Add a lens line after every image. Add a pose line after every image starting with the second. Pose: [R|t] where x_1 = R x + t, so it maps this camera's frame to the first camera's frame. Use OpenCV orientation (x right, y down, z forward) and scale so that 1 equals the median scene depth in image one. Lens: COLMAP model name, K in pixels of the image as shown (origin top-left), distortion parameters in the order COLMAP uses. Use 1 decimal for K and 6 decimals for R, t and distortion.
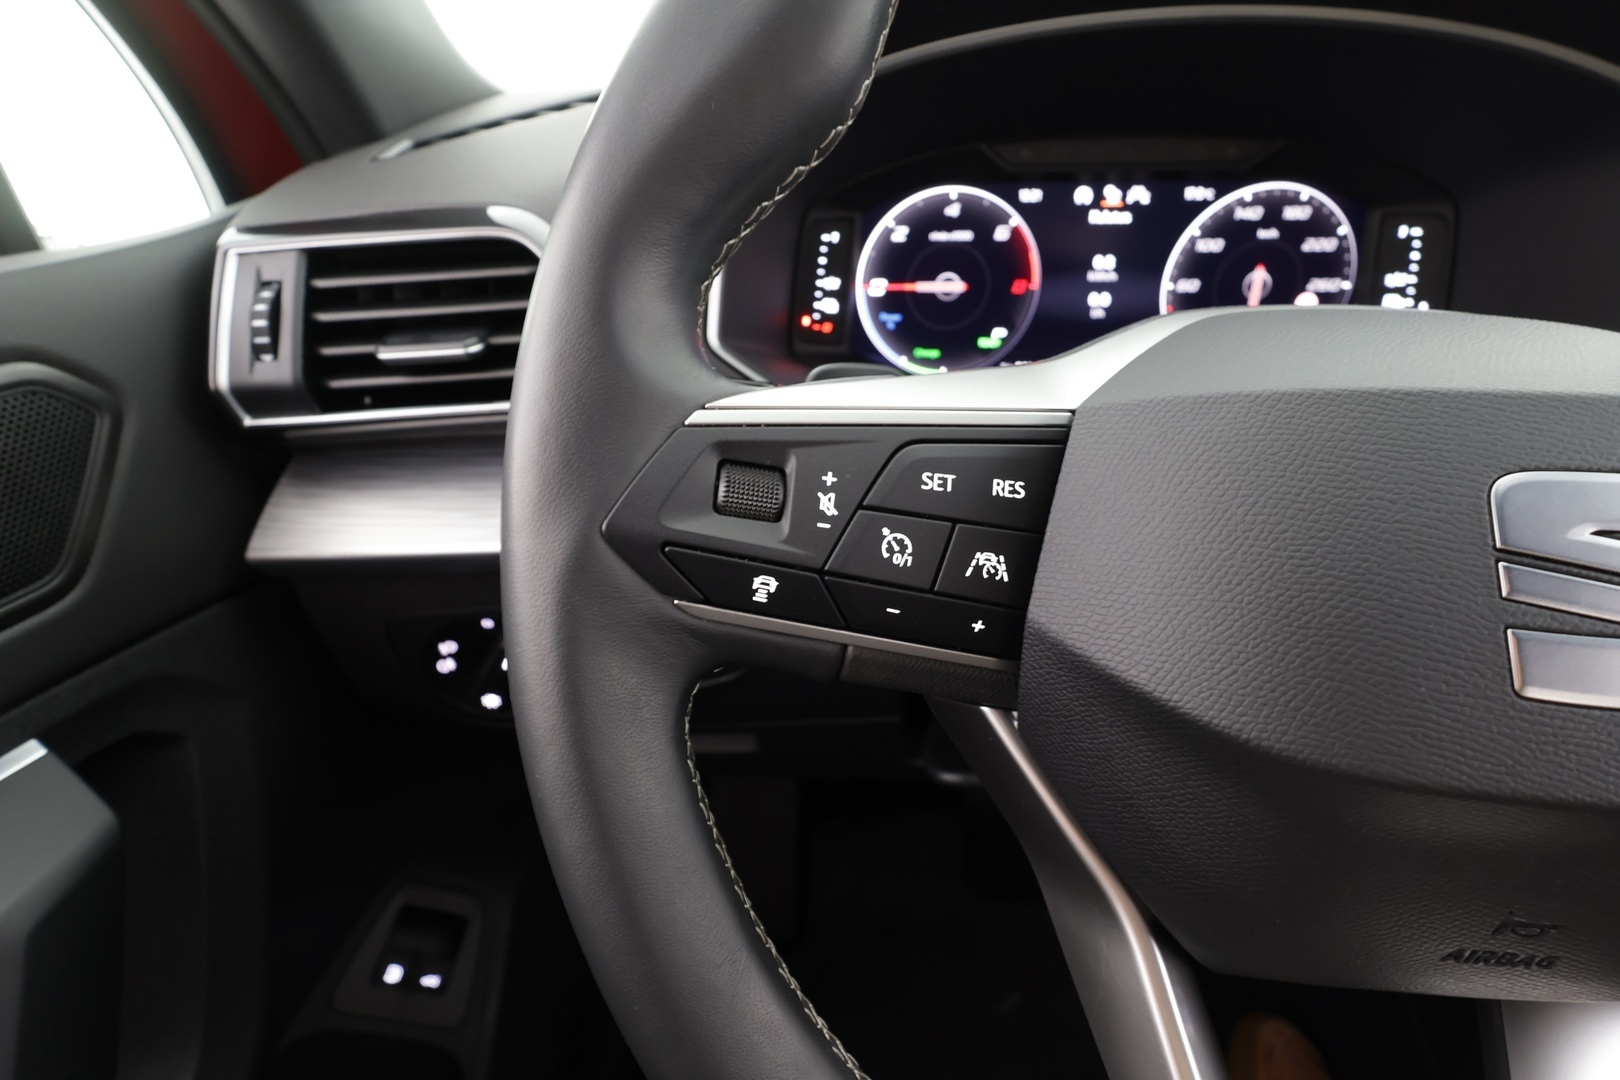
lens RADIAL K [[756.5, 0, 803.1], [0, 756.5, 551.3], [0, 0, 1]] dist [-0.007526, 0.003424]
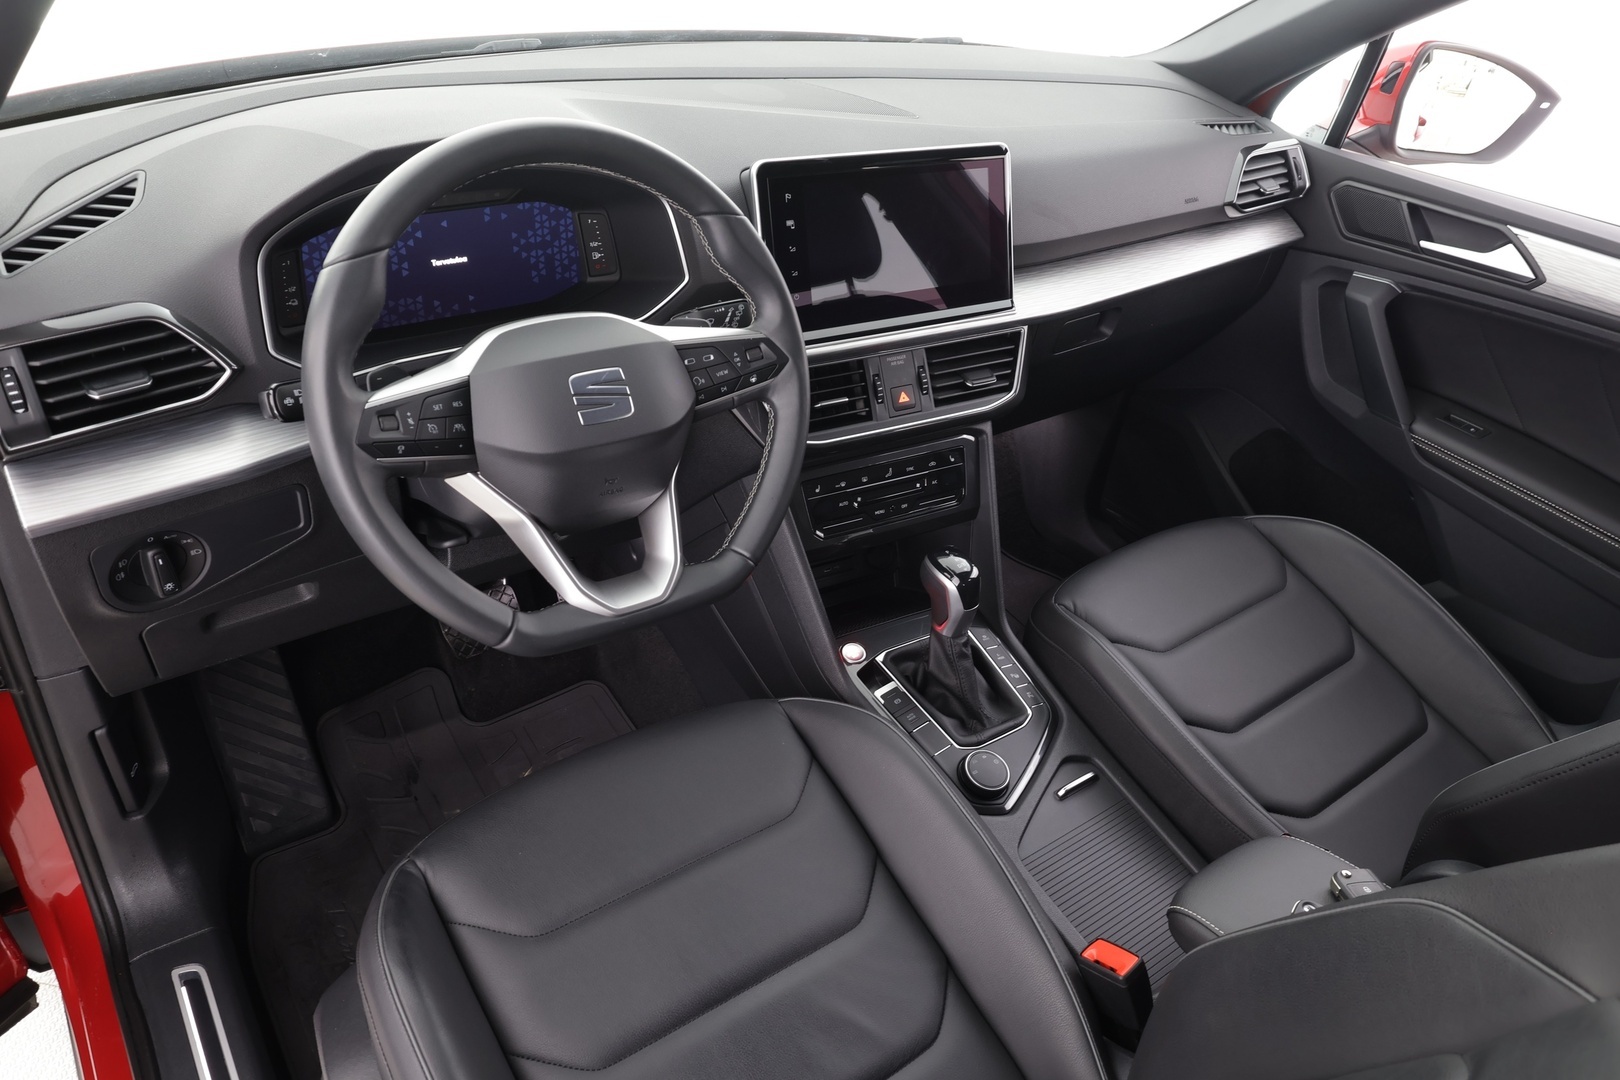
lens RADIAL K [[1109.8, 0, 818.8], [0, 1109.8, 541.3], [0, 0, 1]] dist [0.000906, 0.001965]
pose [[0.770366, -0.287794, 0.568956, -0.771528], [0.218809, 0.957476, 0.188050, -0.040075], [-0.598881, -0.020375, 0.800579, -2.054306]]
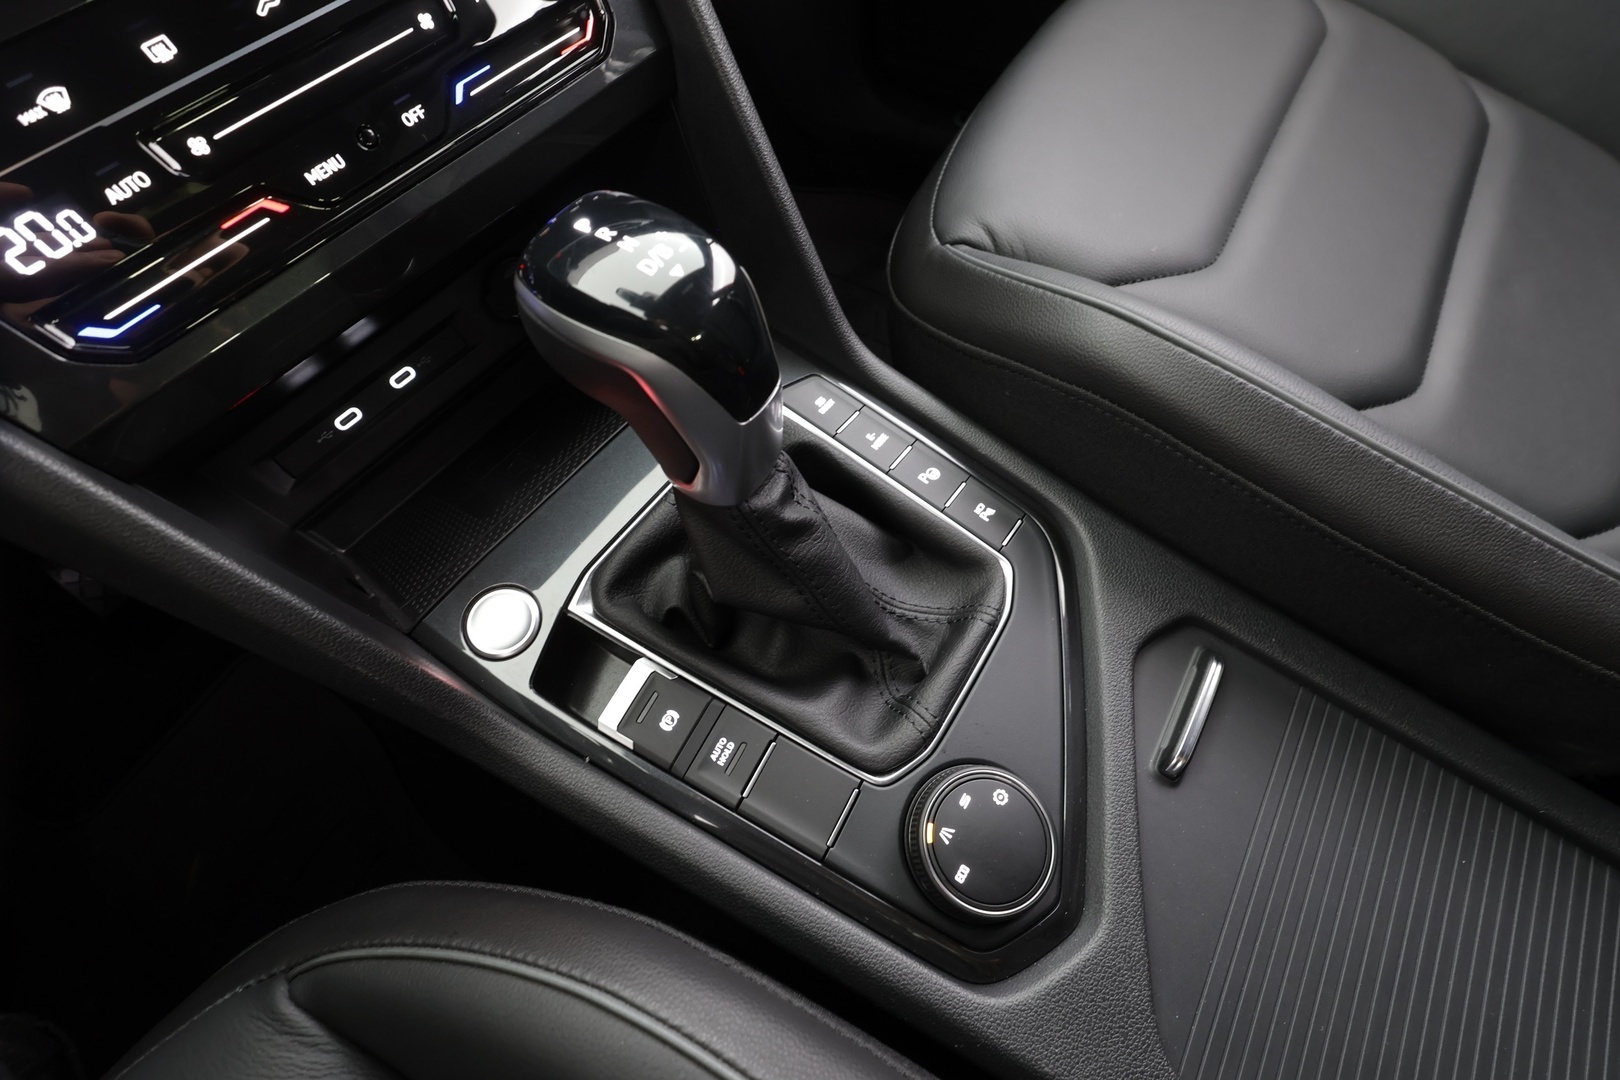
lens RADIAL K [[756.5, 0, 825.7], [0, 756.5, 540.2], [0, 0, 1]] dist [-0.007526, 0.003424]
pose [[0.481702, -0.763139, 0.430792, 1.350000], [0.491821, 0.642289, 0.587858, 0.701997], [-0.725310, -0.071300, 0.684720, 0.130454]]
